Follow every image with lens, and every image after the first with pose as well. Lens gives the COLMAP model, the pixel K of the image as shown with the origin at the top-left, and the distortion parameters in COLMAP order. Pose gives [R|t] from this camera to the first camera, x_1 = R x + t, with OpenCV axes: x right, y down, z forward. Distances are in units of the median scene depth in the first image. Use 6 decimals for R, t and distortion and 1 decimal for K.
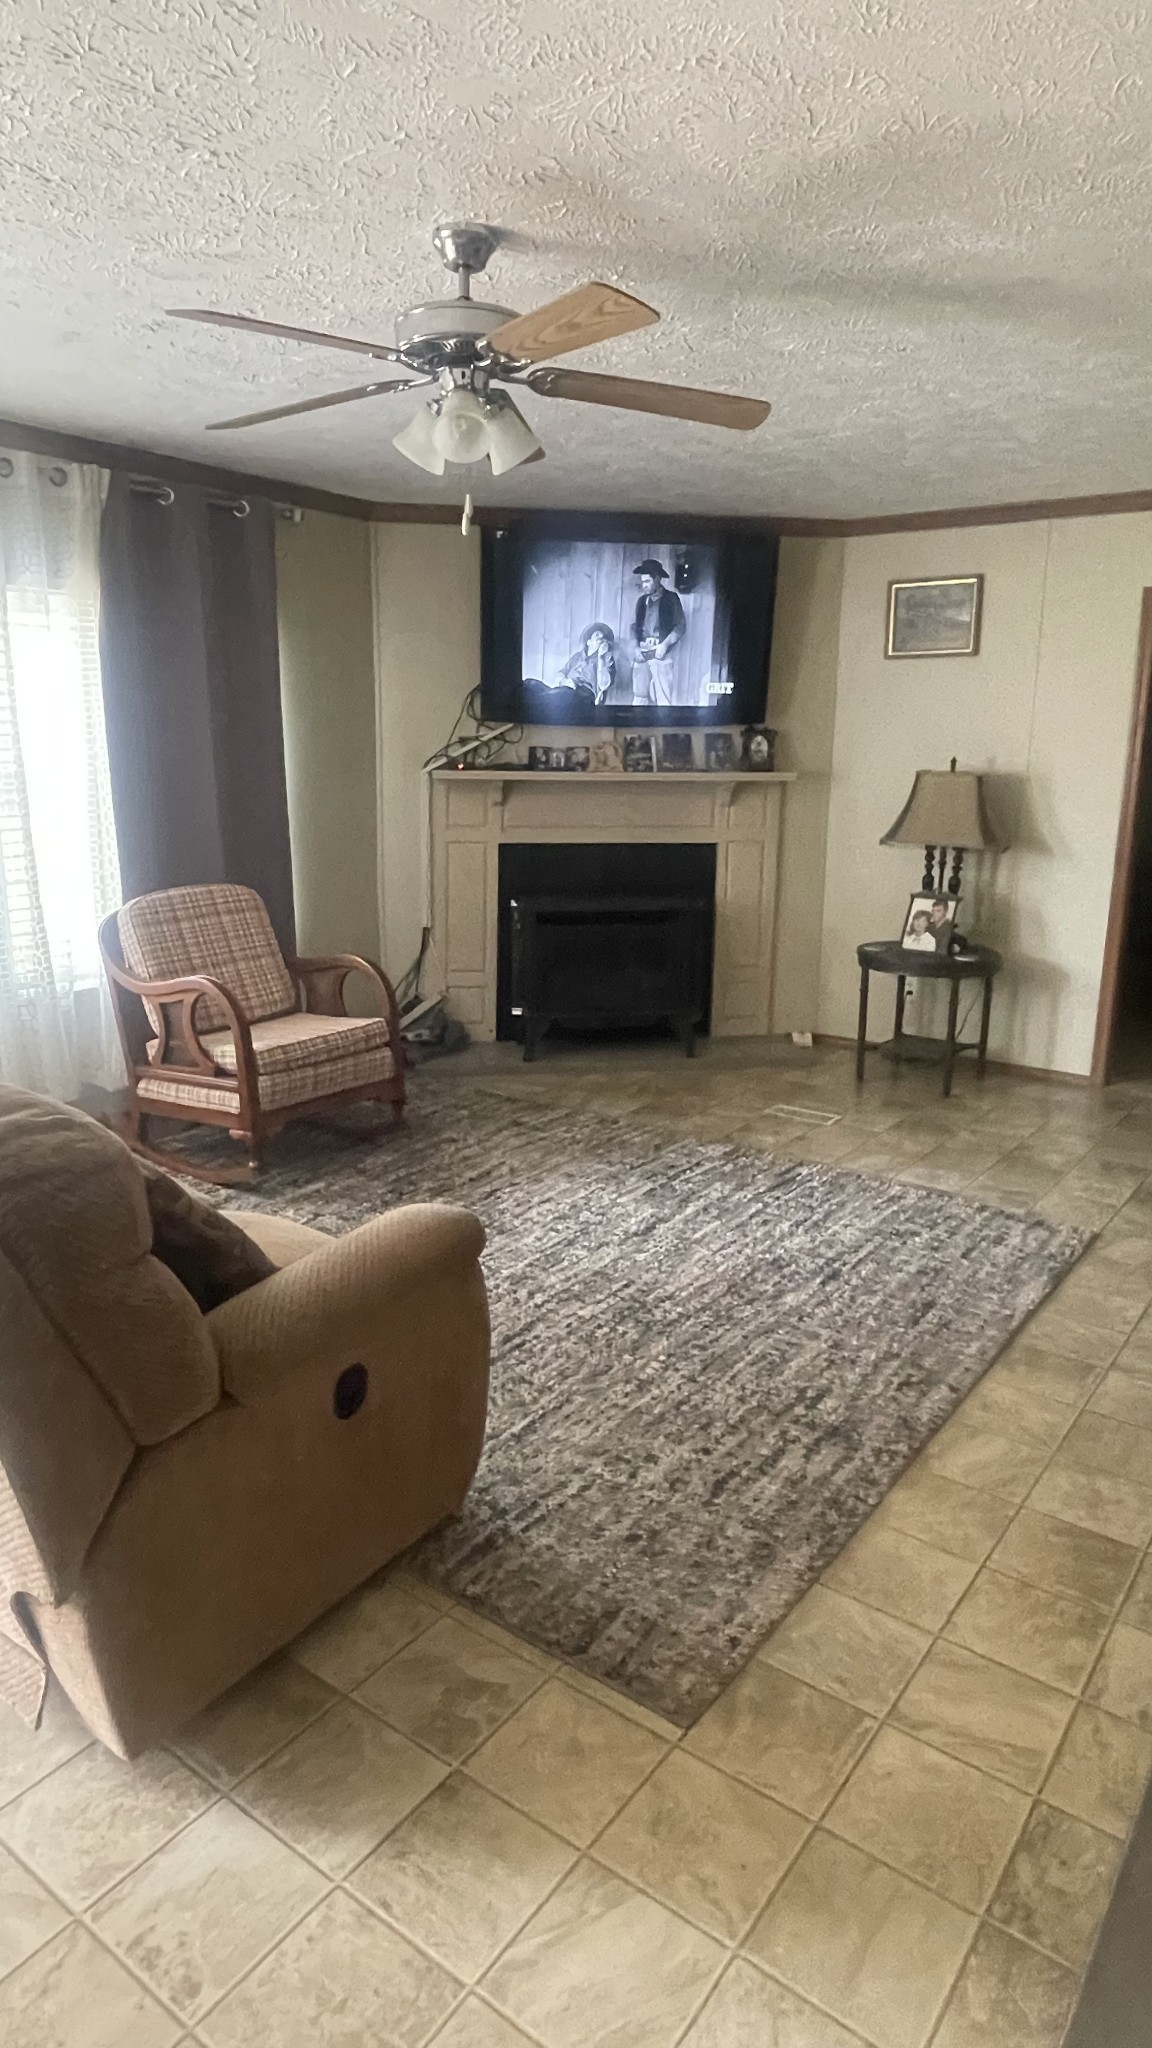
lens RADIAL K [[1206.5, 0, 576.0], [0, 1206.5, 1024.0], [0, 0, 1]] dist [-0.027102, -0.000488]
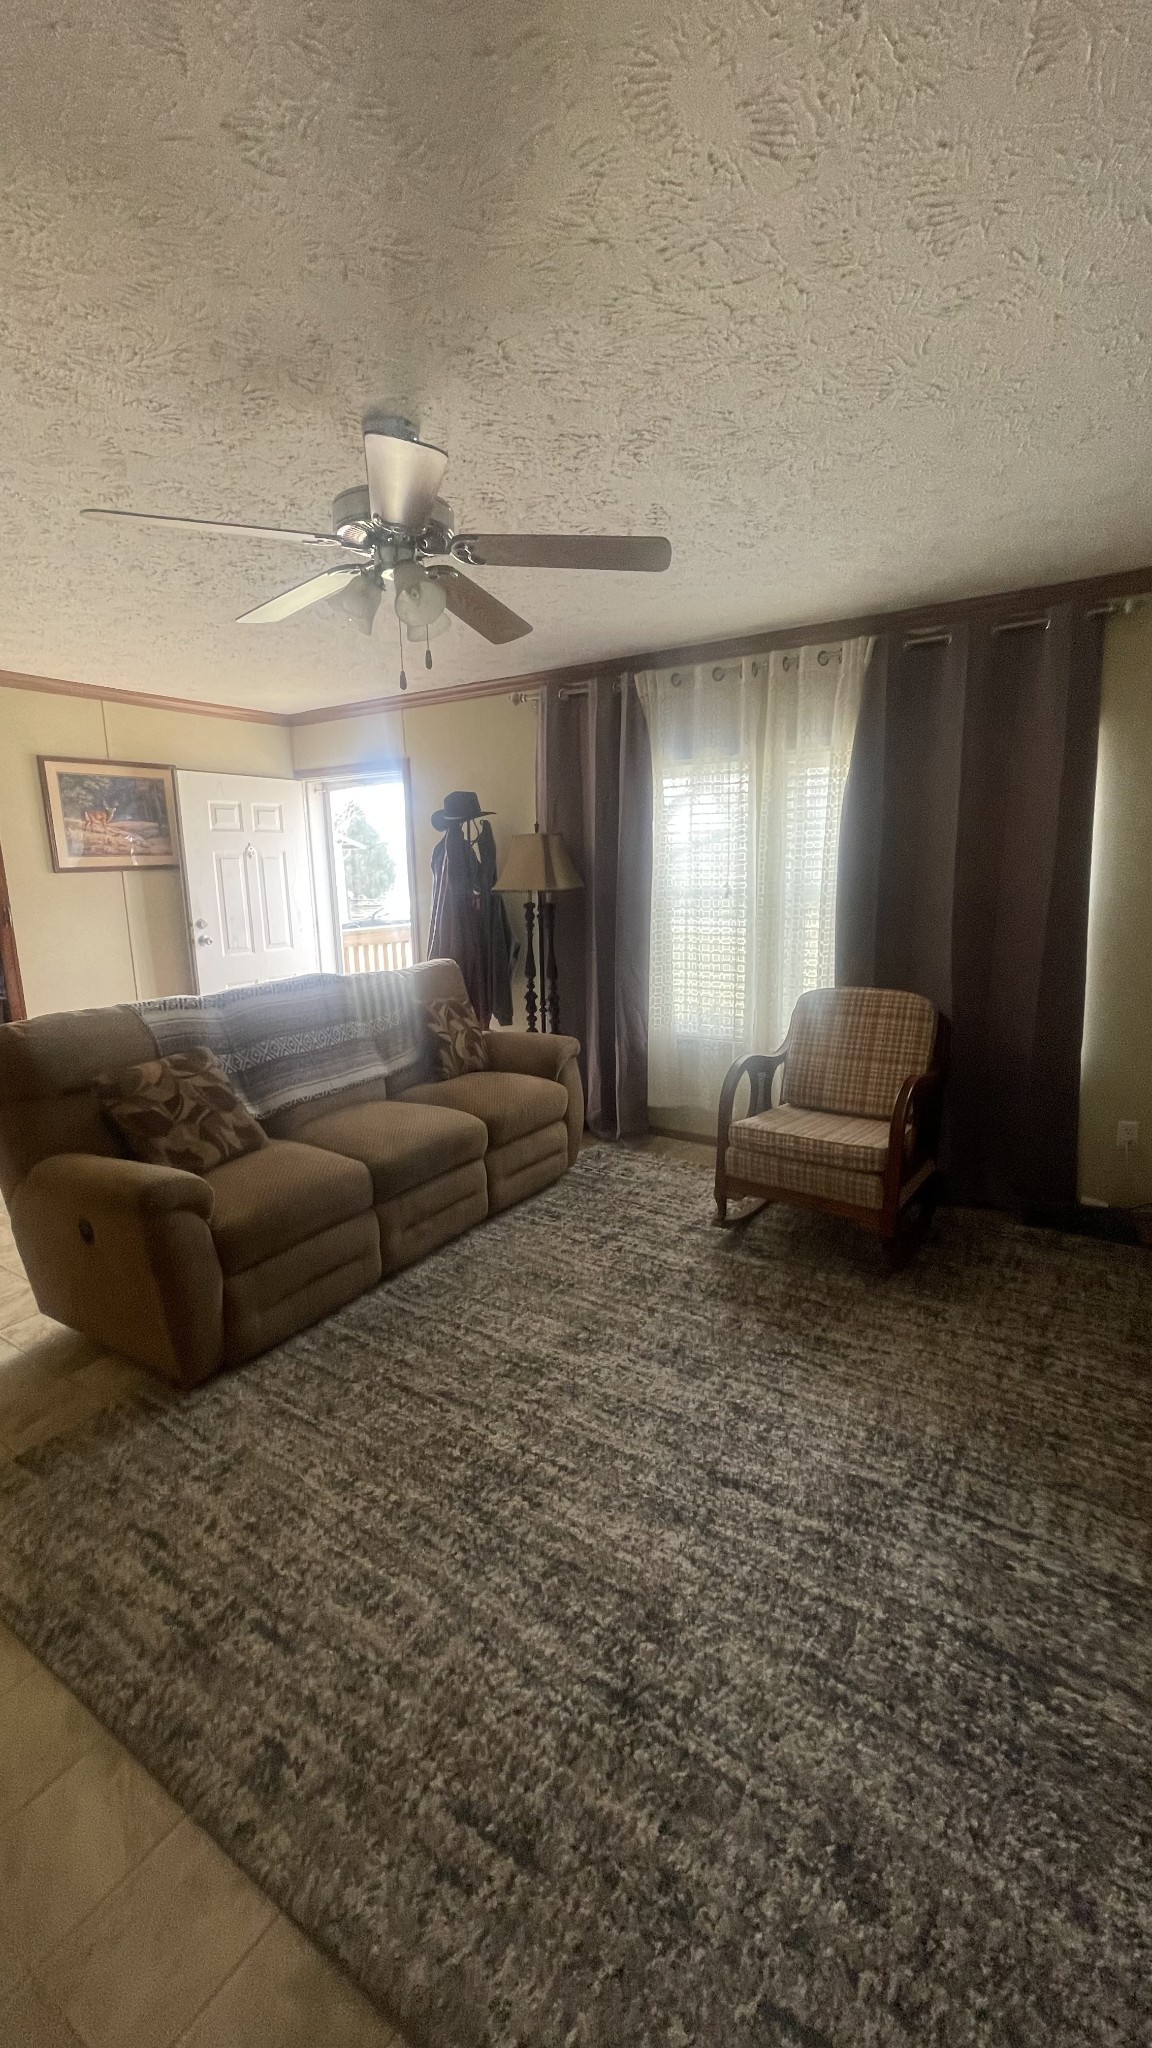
lens RADIAL K [[818.7, 0, 576.0], [0, 818.7, 1024.0], [0, 0, 1]] dist [-0.009033, 0.000427]
pose [[0.058290, 0.181498, -0.981662, 0.537538], [-0.205031, 0.964548, 0.166160, -0.190782], [0.977018, 0.191586, 0.093436, 0.819587]]
